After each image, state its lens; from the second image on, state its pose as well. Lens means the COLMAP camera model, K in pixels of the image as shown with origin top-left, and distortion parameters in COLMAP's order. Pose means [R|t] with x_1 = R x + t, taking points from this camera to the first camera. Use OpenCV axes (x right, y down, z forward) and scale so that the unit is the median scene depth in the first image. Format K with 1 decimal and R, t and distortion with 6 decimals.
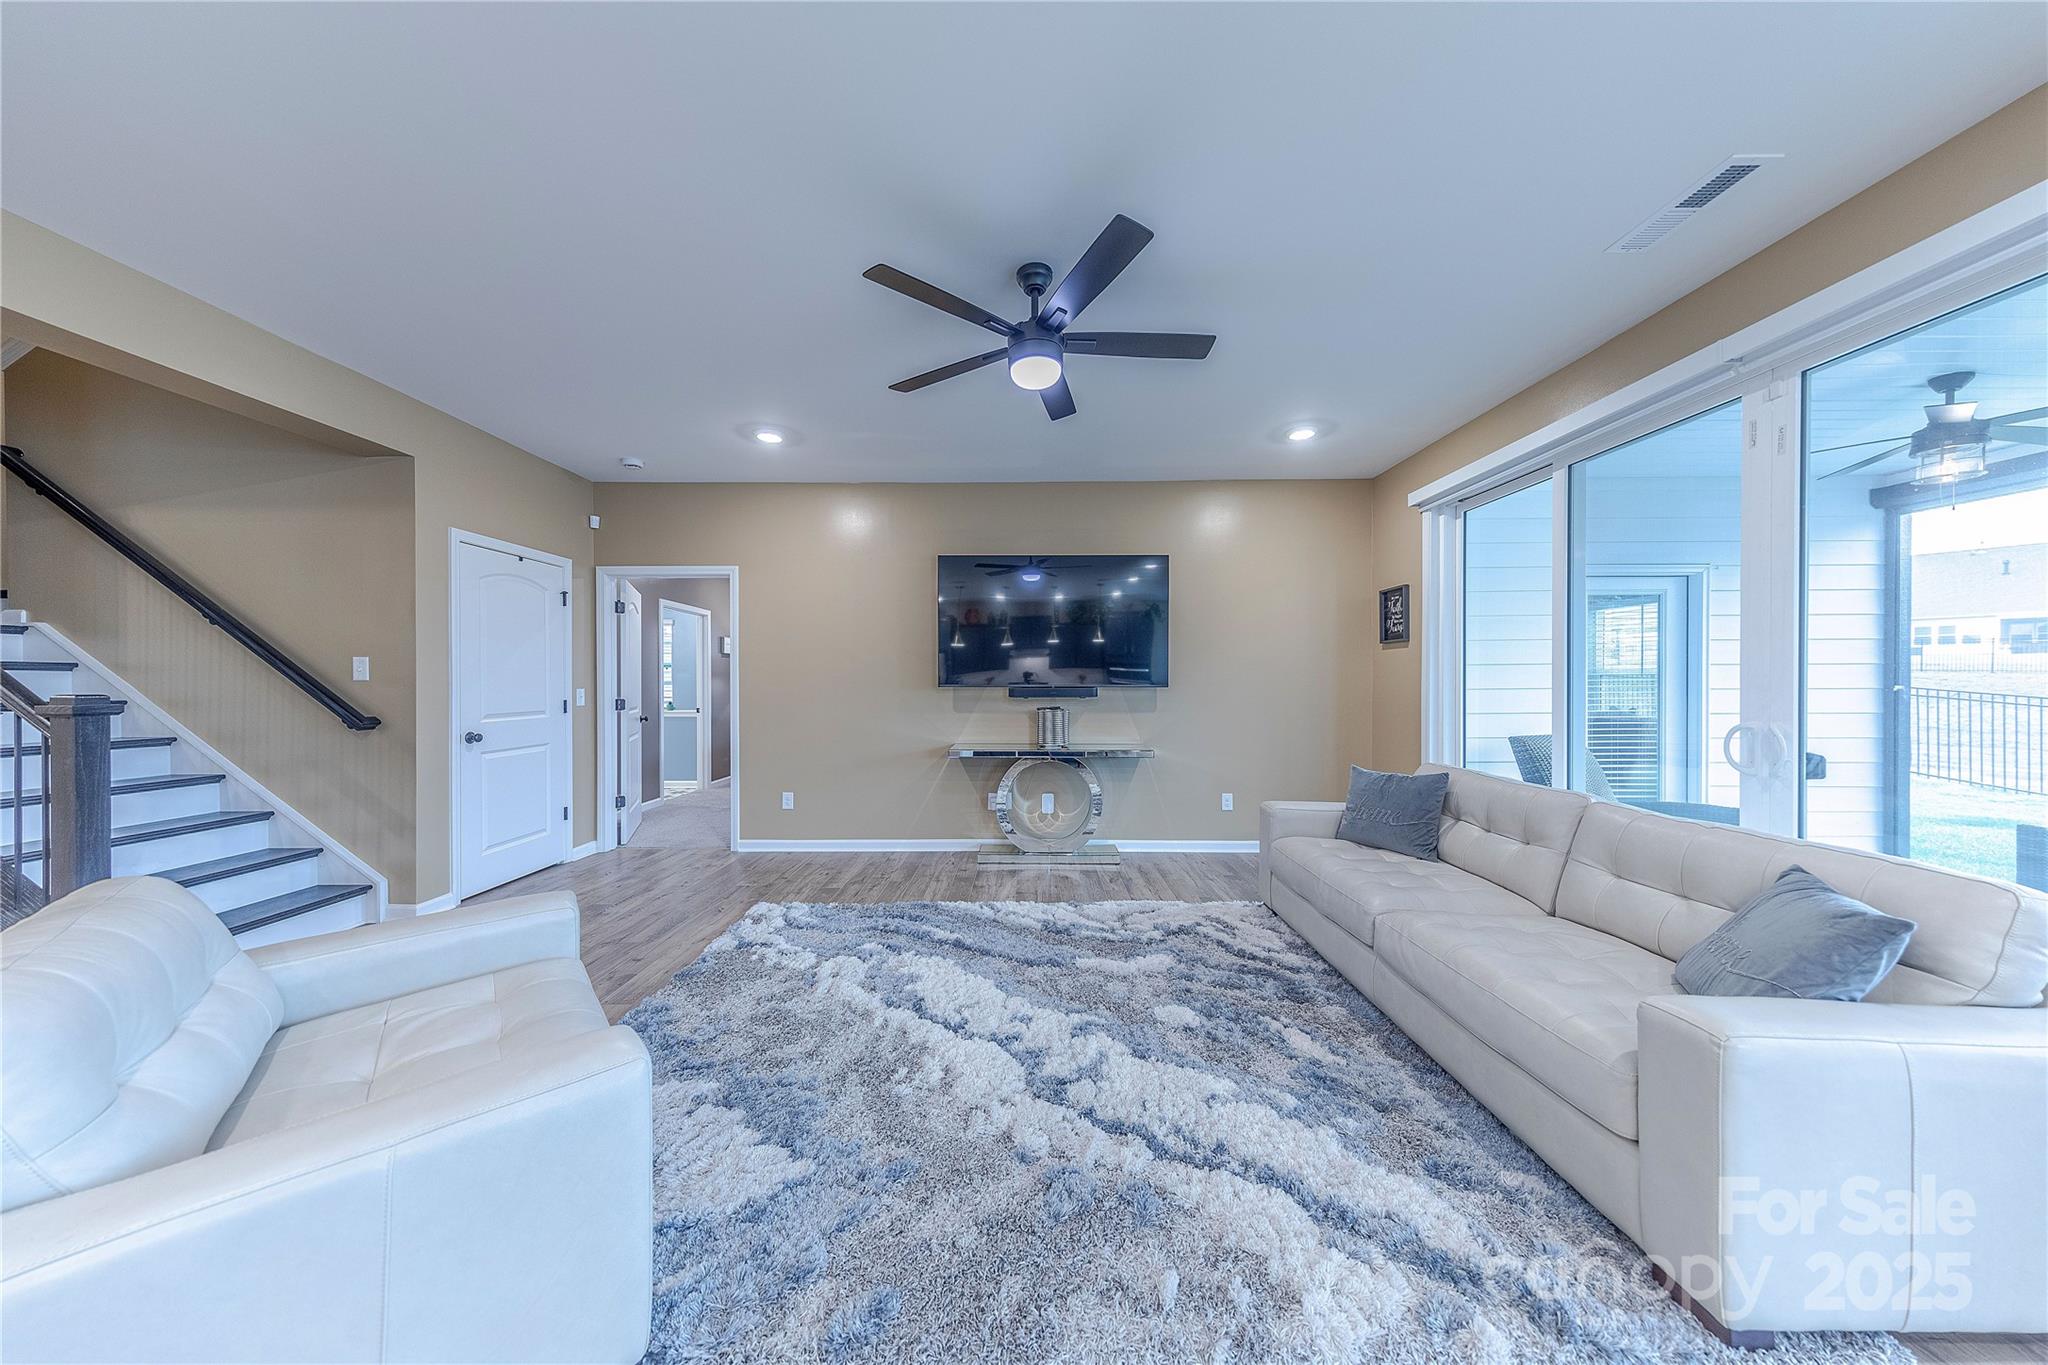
lens RADIAL K [[650.9, 0, 1026.8], [0, 650.9, 684.8], [0, 0, 1]] dist [0.005810, -0.000011]
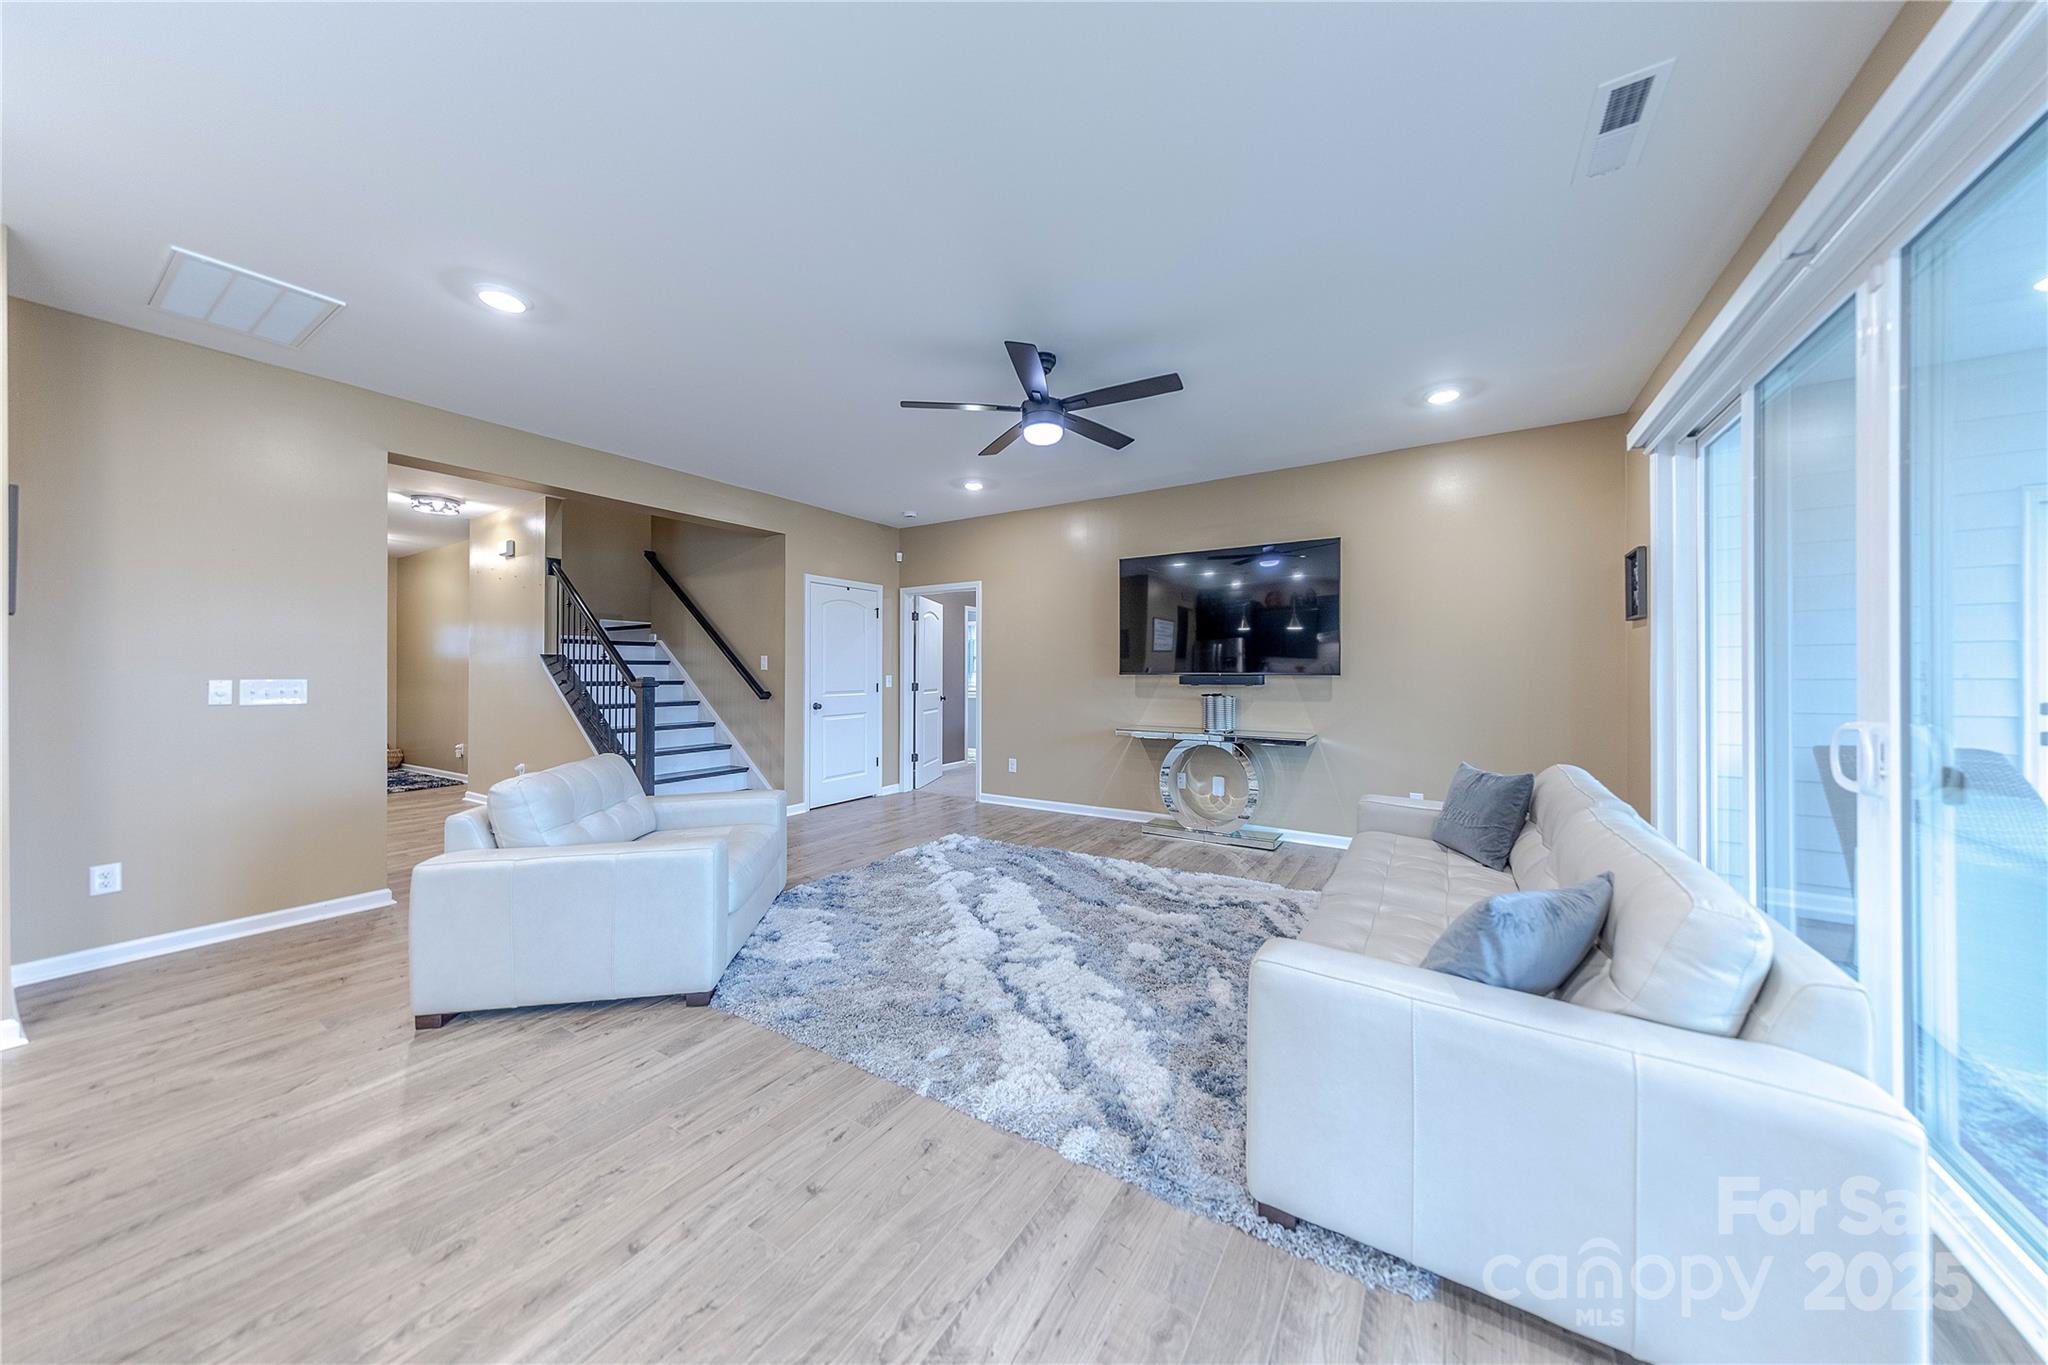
lens RADIAL K [[669.3, 0, 1033.2], [0, 669.3, 665.4], [0, 0, 1]] dist [0.012908, -0.000037]
pose [[0.849717, -0.004956, -0.527216, 0.484826], [-0.001359, 0.999932, -0.011591, 0.001348], [0.527237, 0.010565, 0.849652, -0.102849]]
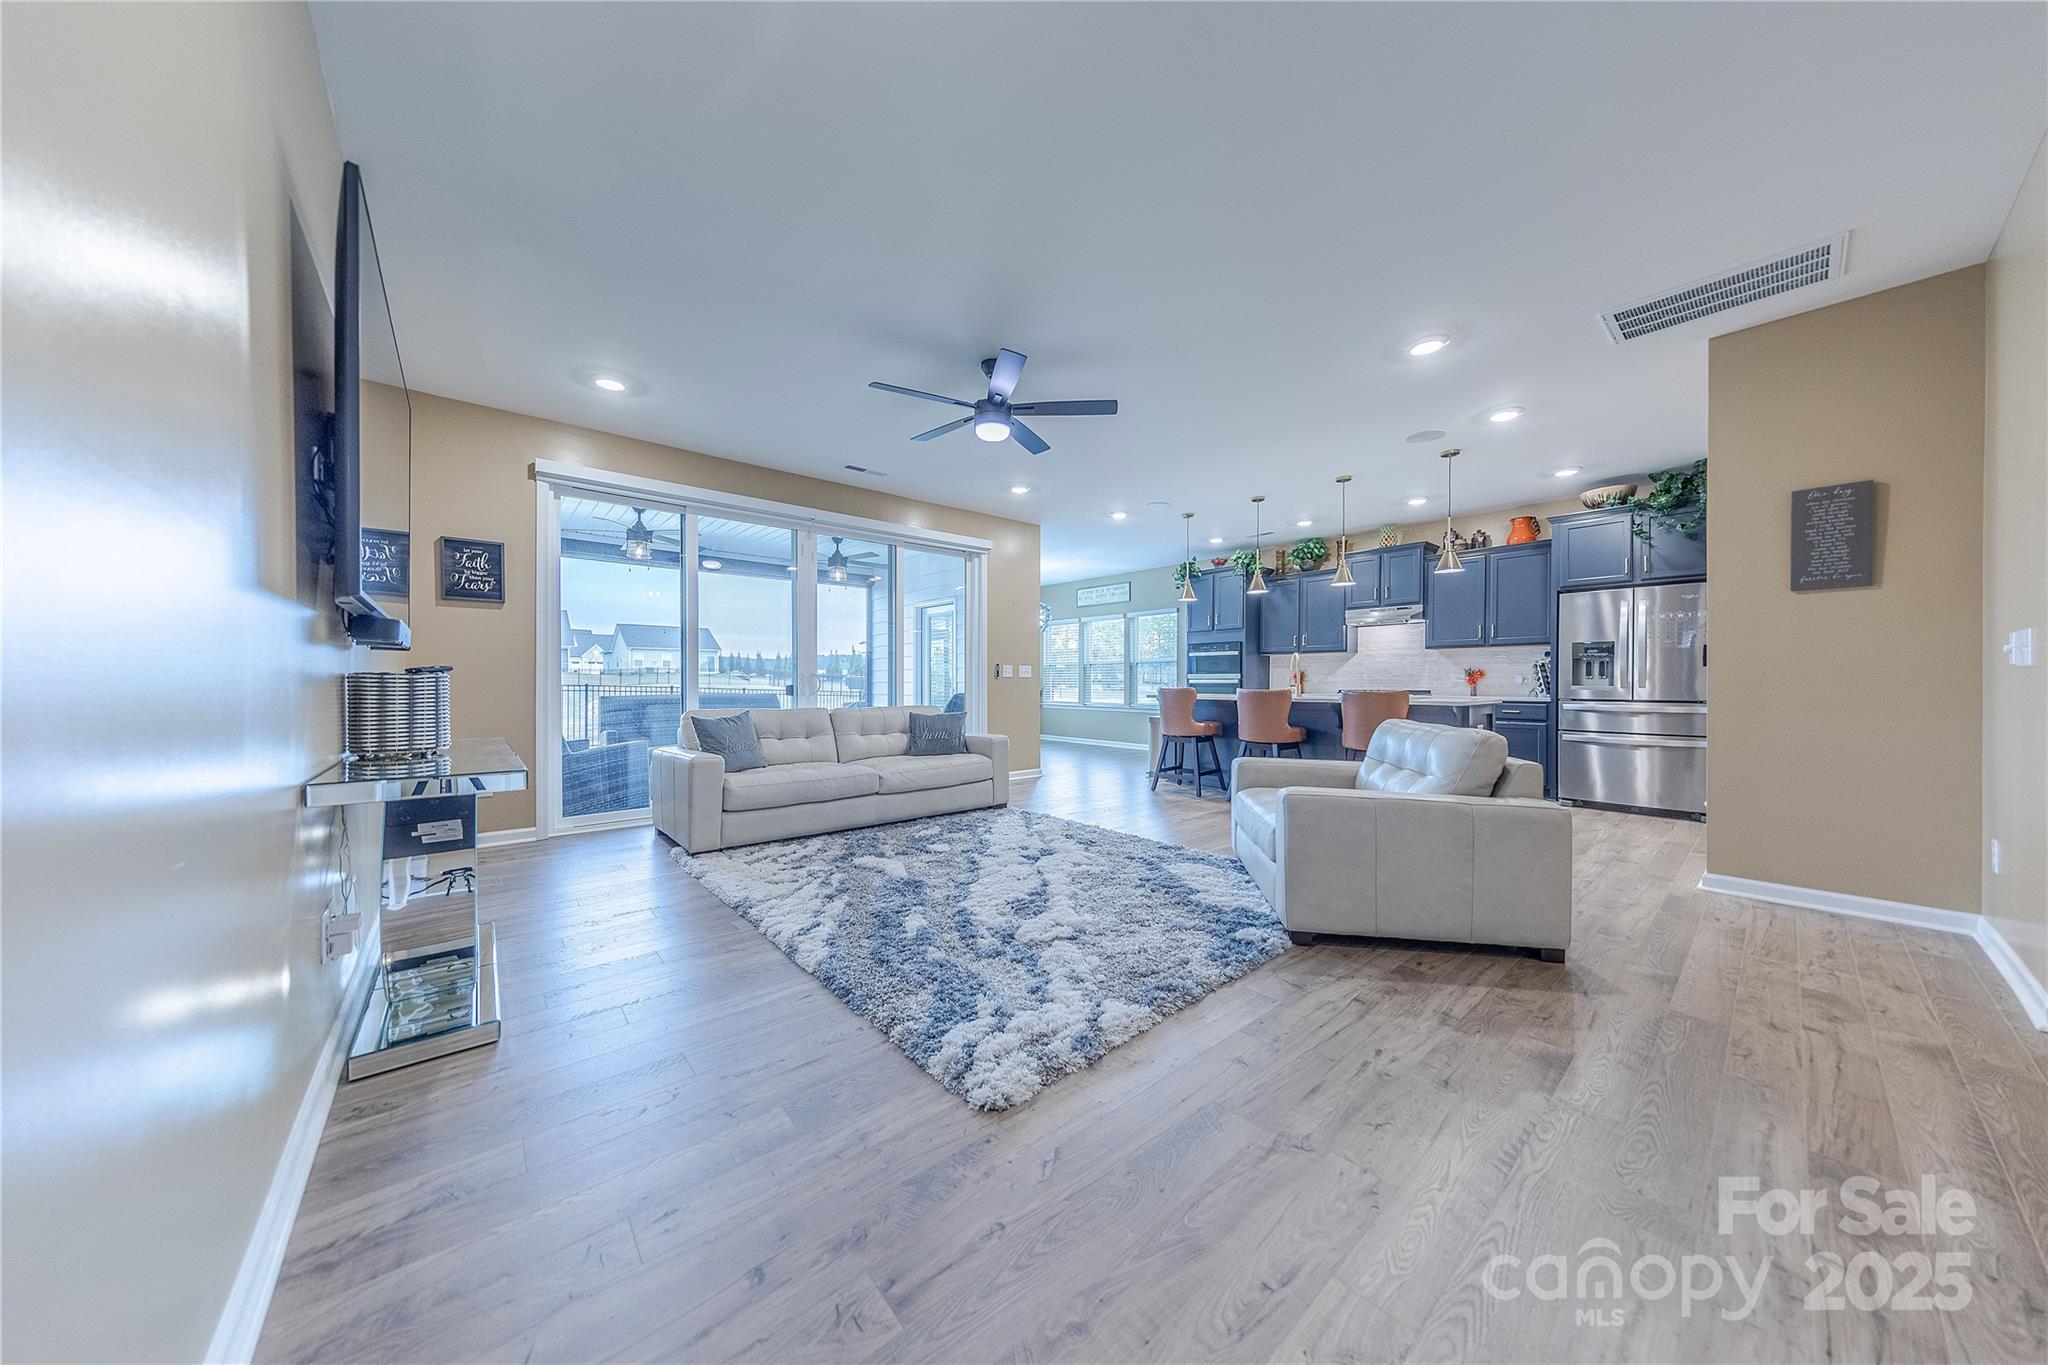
lens RADIAL K [[650.0, 0, 1017.6], [0, 650.0, 684.6], [0, 0, 1]] dist [0.006654, -0.000174]
pose [[-0.652672, -0.002867, 0.757635, -0.784357], [0.002682, 0.999978, 0.006094, 0.059573], [-0.757636, 0.006009, -0.652650, 1.320685]]
